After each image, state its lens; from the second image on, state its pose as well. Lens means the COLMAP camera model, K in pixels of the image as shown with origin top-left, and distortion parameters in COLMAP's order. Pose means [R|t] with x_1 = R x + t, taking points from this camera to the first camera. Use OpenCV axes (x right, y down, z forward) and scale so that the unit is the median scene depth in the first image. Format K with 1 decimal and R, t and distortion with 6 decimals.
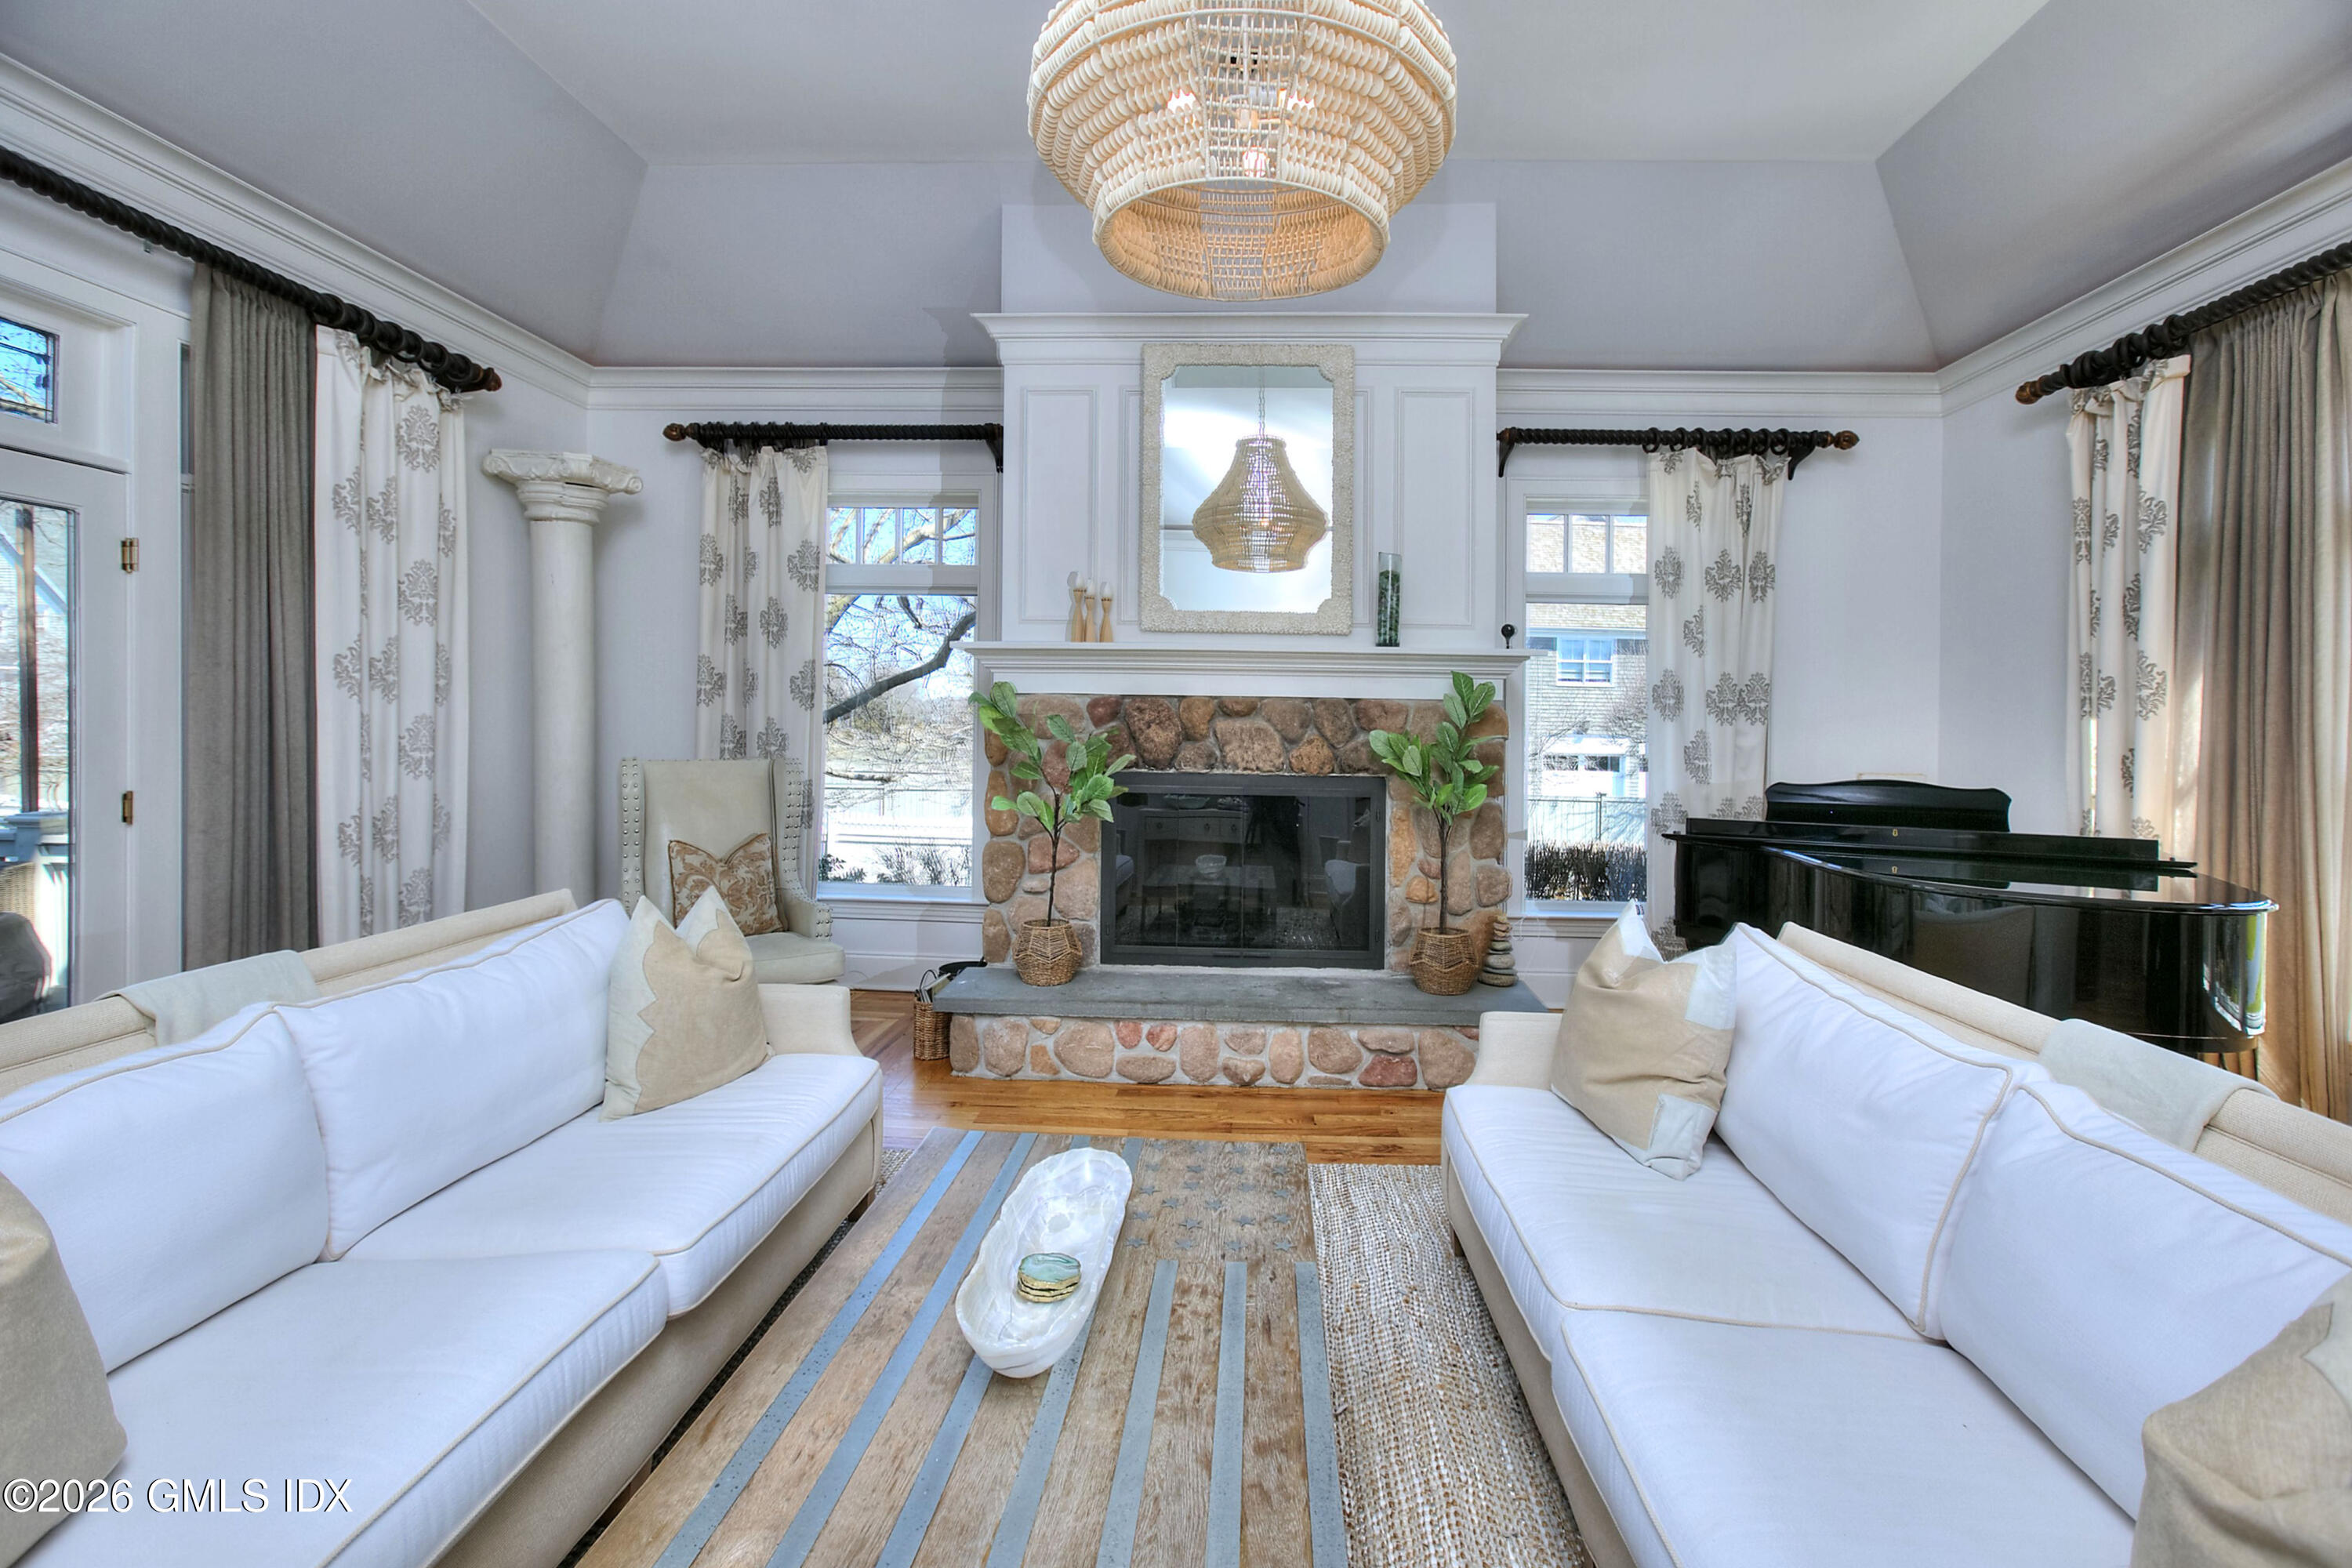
lens RADIAL K [[1135.2, 0, 1256.7], [0, 1135.2, 731.3], [0, 0, 1]] dist [-0.001188, 0.000255]
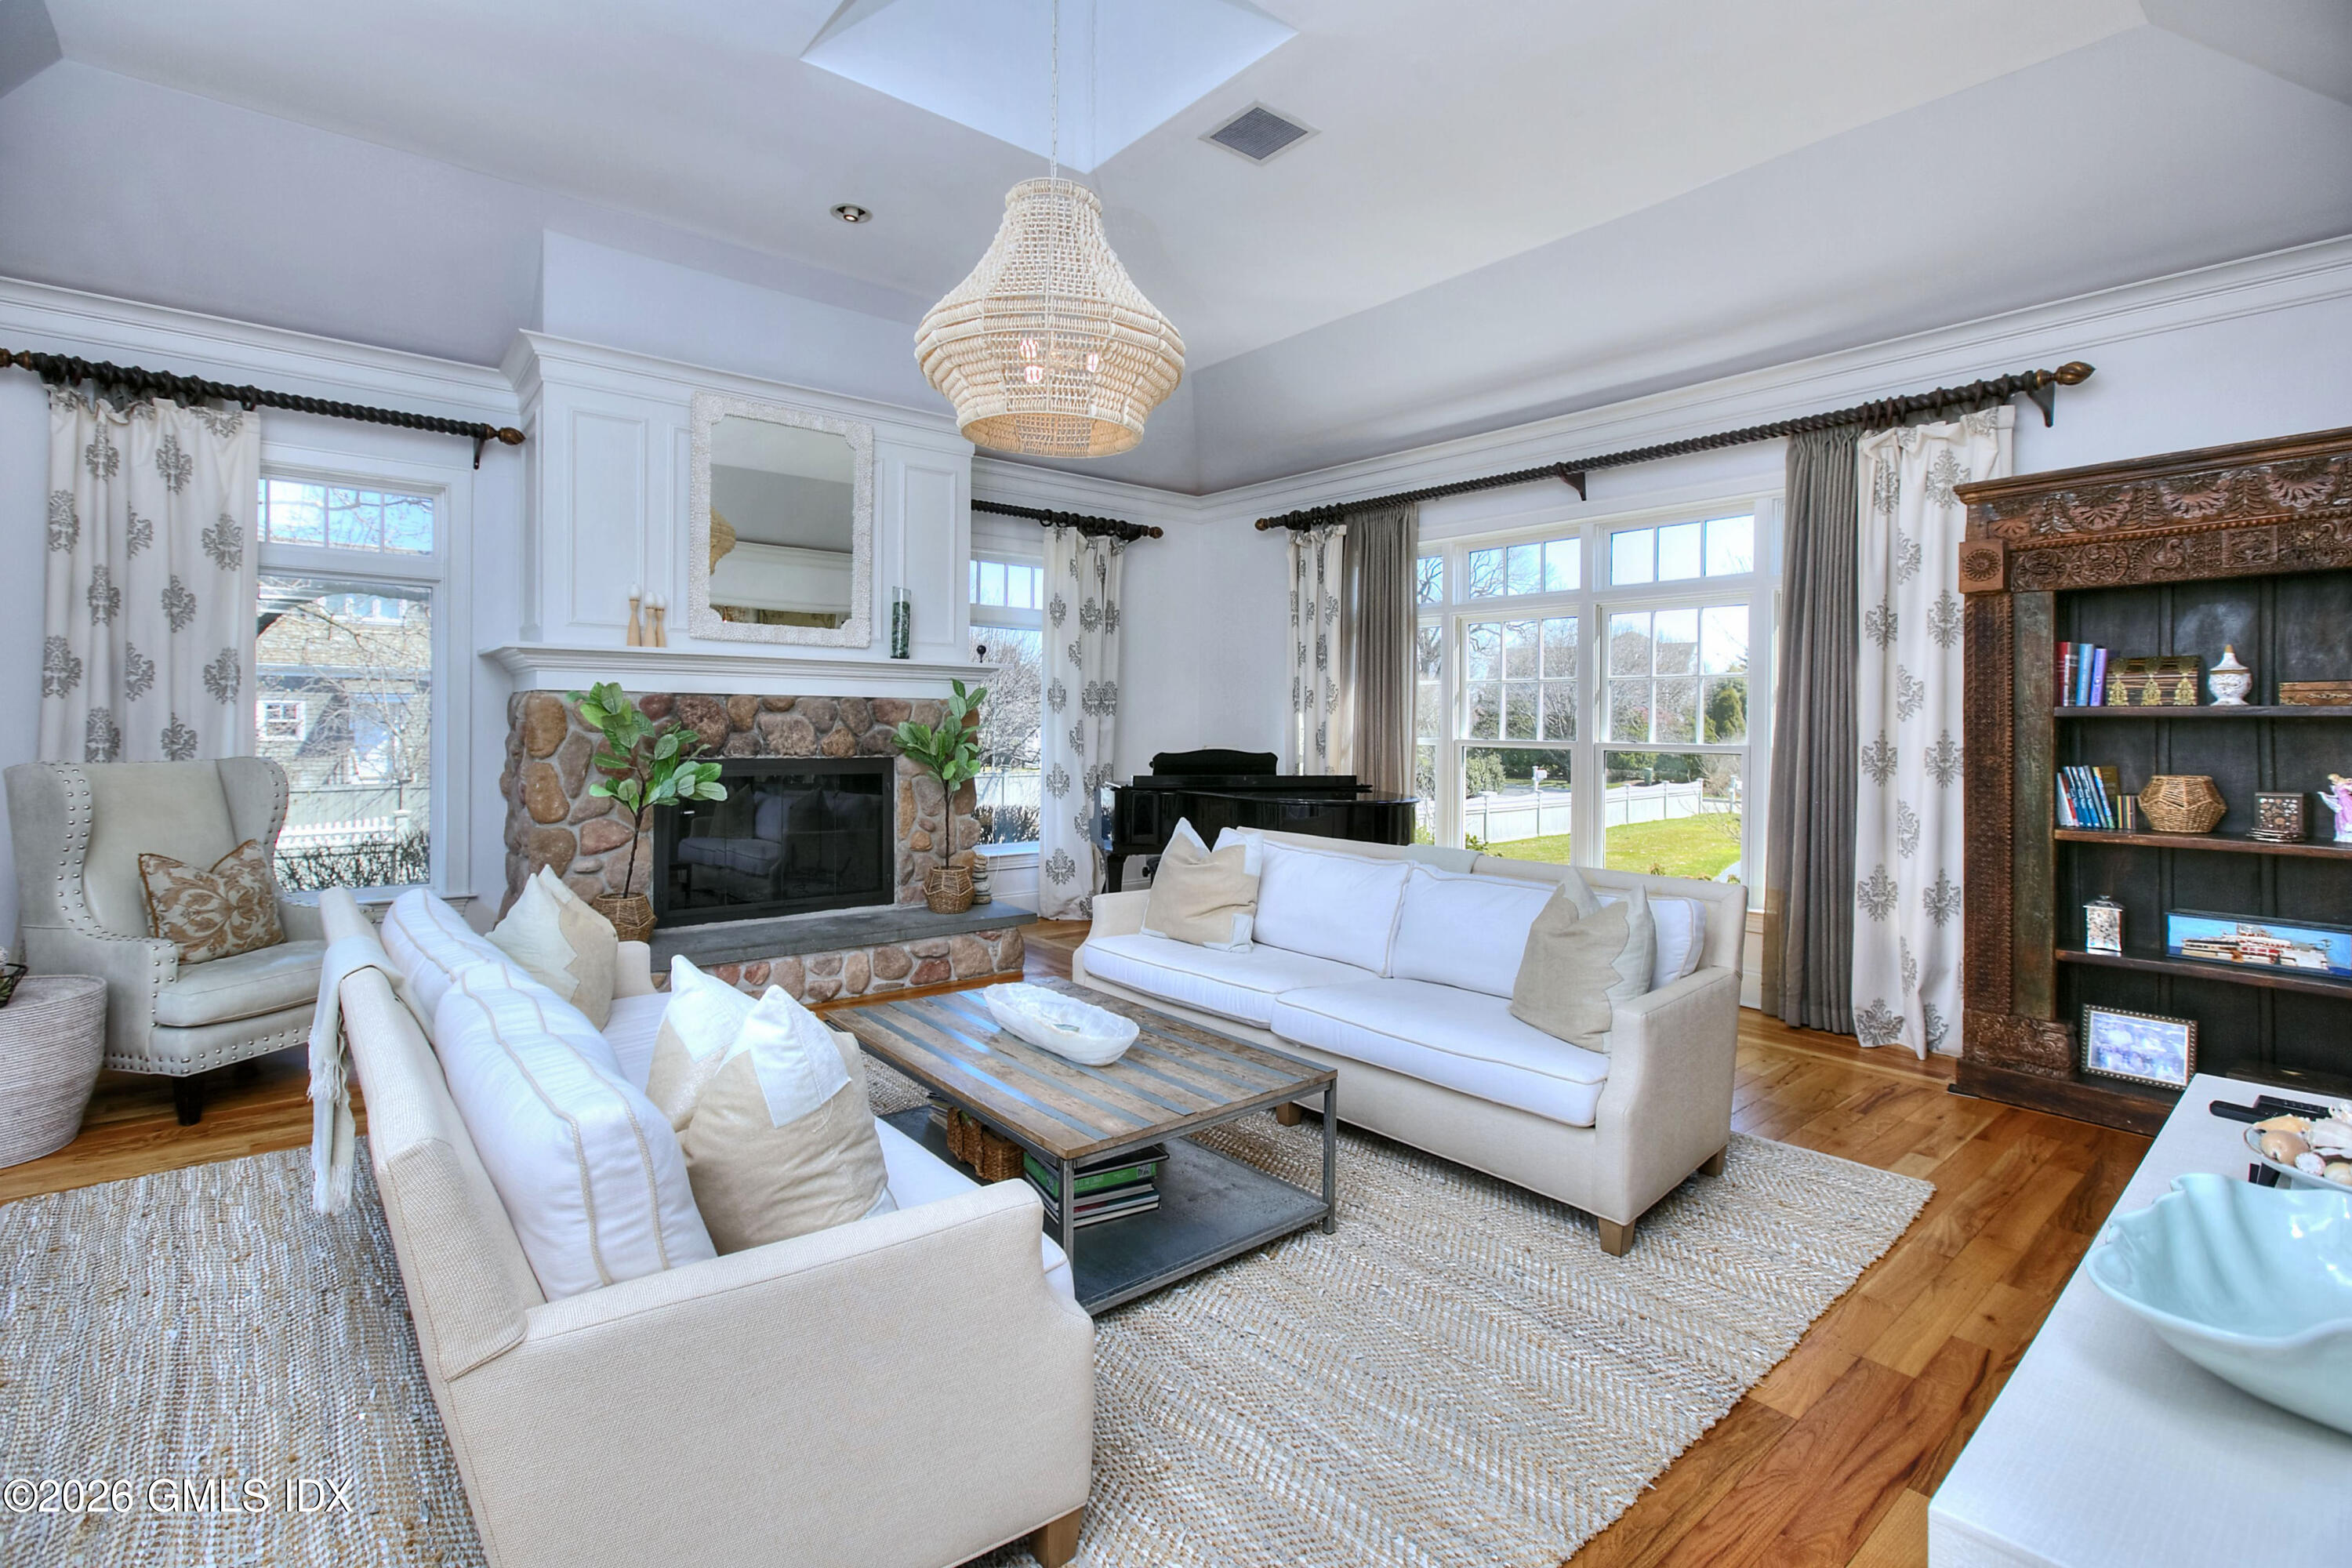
lens RADIAL K [[1086.1, 0, 1180.3], [0, 1086.1, 732.1], [0, 0, 1]] dist [-0.015615, 0.030781]
pose [[0.760912, -0.015337, 0.648674, -0.448044], [0.002052, 0.999772, 0.021231, -0.014857], [-0.648852, -0.014824, 0.760770, -0.168685]]
